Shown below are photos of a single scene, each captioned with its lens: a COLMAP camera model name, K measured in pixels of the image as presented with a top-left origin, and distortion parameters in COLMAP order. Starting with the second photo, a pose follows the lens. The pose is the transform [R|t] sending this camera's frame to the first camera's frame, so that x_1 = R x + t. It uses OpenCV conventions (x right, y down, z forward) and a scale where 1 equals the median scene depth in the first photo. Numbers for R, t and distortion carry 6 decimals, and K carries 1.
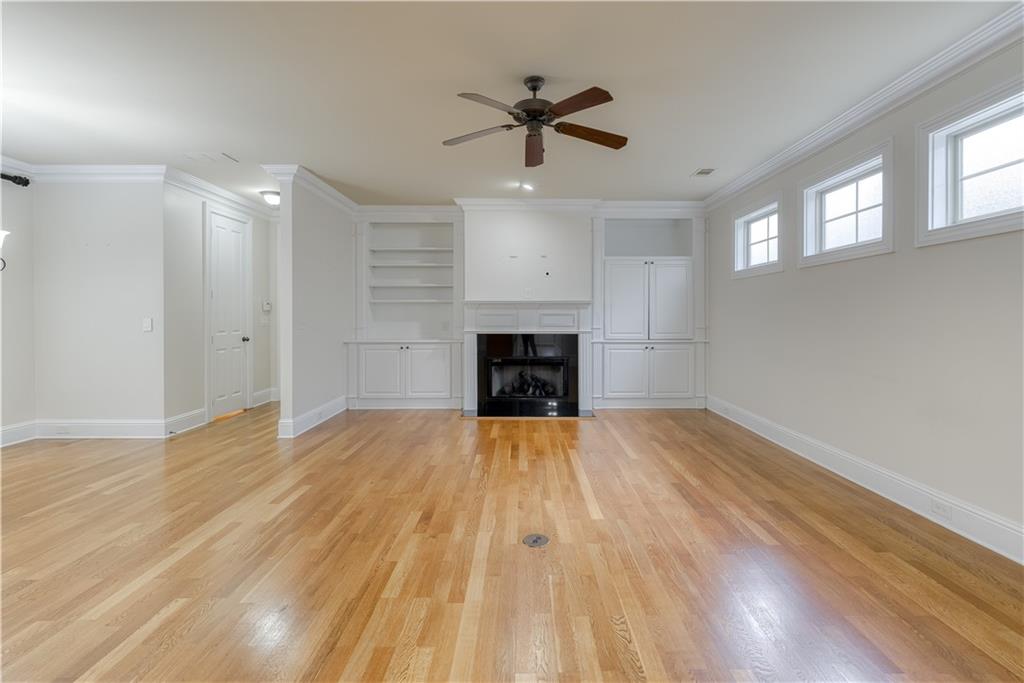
lens RADIAL K [[463.3, 0, 525.8], [0, 463.3, 319.7], [0, 0, 1]] dist [-0.002011, -0.000315]
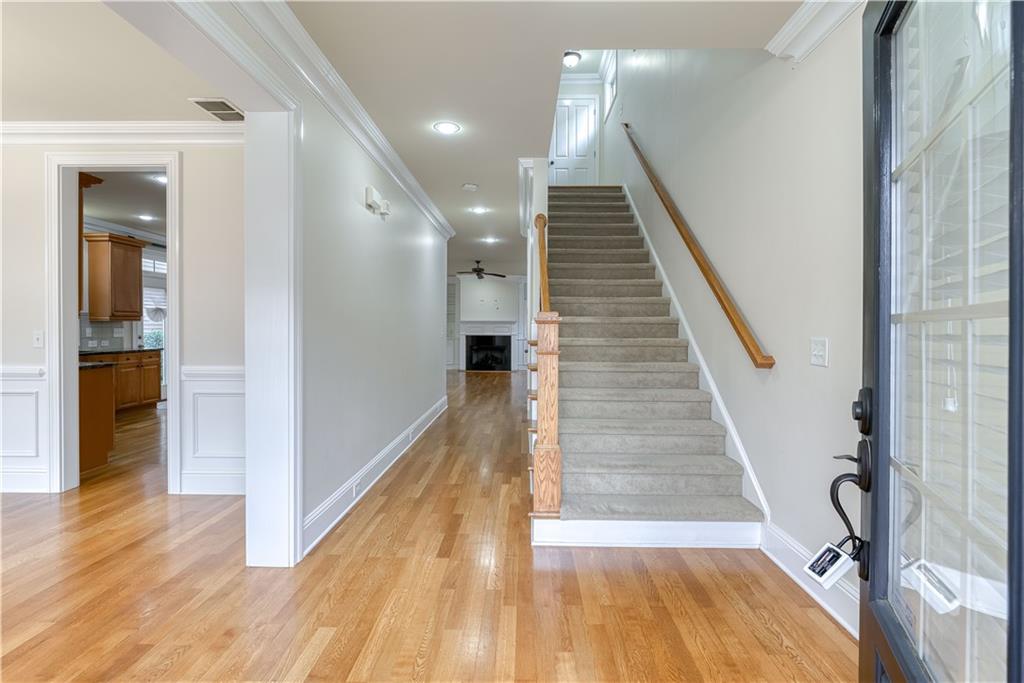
lens RADIAL K [[476.7, 0, 519.5], [0, 476.7, 327.6], [0, 0, 1]] dist [0.000609, -0.000172]
pose [[0.999804, 0.003487, -0.019463, 0.201163], [-0.003640, 0.999963, -0.007825, 0.010026], [0.019435, 0.007894, 0.999780, -1.307228]]
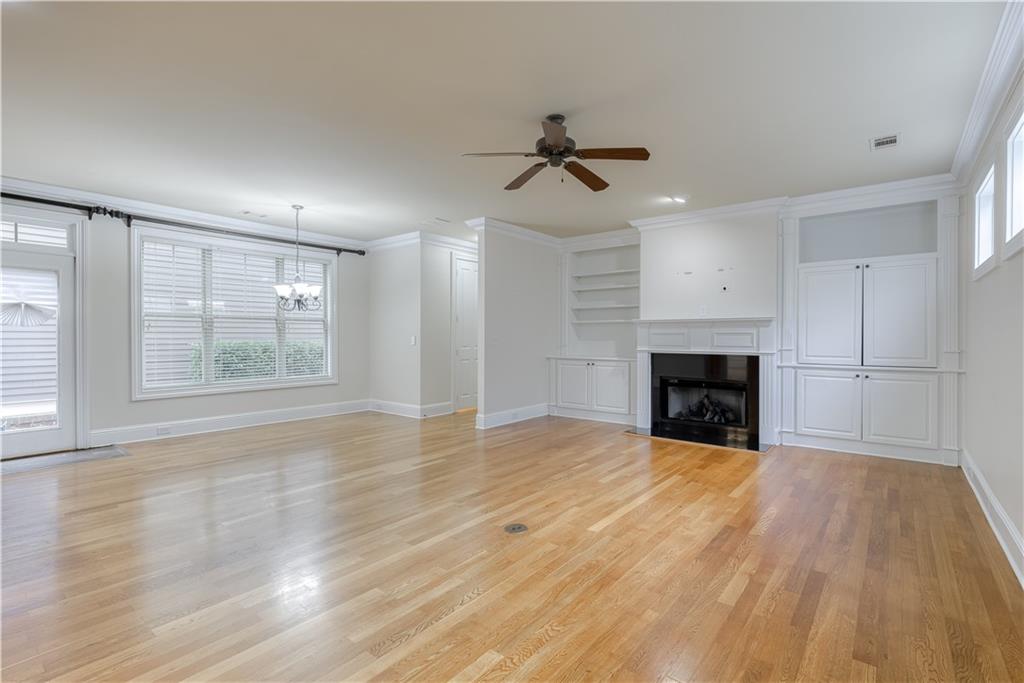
lens RADIAL K [[472.0, 0, 540.2], [0, 472.0, 338.4], [0, 0, 1]] dist [-0.002908, -0.000334]
pose [[0.789170, 0.004471, -0.614159, 0.336310], [-0.008106, 0.999962, -0.003136, 0.004394], [0.614121, 0.007453, 0.789176, 0.048782]]
